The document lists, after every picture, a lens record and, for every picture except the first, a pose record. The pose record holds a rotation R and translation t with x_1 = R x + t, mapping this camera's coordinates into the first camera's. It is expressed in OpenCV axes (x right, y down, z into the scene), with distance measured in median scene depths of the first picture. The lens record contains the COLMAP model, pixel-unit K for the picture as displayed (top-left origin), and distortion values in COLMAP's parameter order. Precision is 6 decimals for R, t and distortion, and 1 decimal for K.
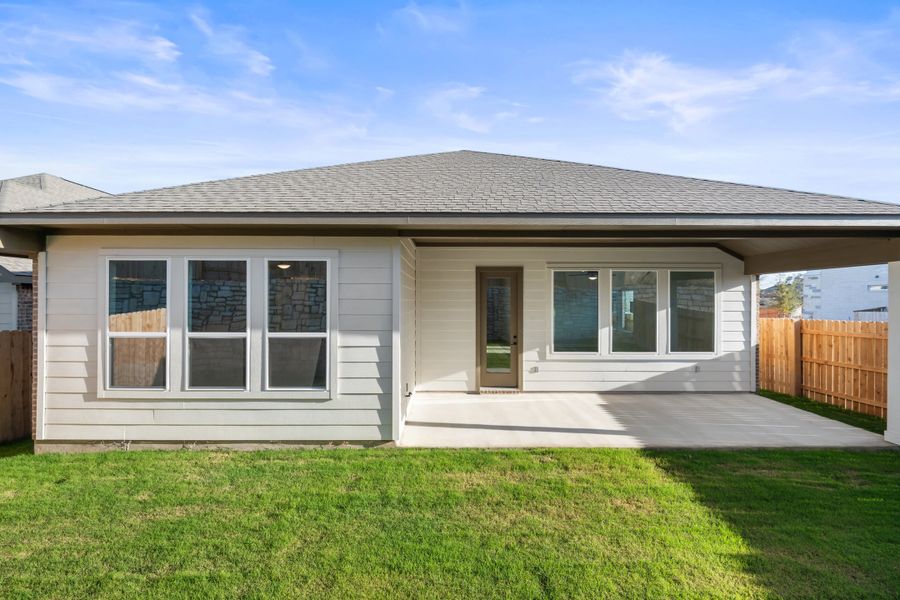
lens RADIAL K [[409.0, 0, 449.0], [0, 409.0, 303.2], [0, 0, 1]] dist [-0.001114, -0.005205]
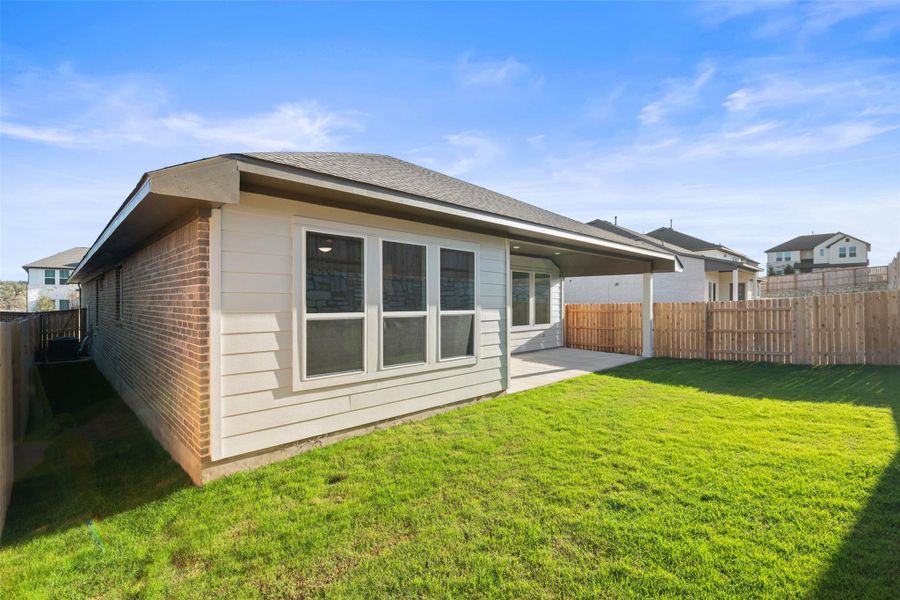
lens RADIAL K [[409.0, 0, 449.0], [0, 409.0, 303.2], [0, 0, 1]] dist [-0.001114, -0.005205]
pose [[0.720721, -0.004991, 0.693207, -1.207373], [-0.000305, 0.999972, 0.007517, 0.041208], [-0.693225, -0.005629, 0.720699, 0.161846]]
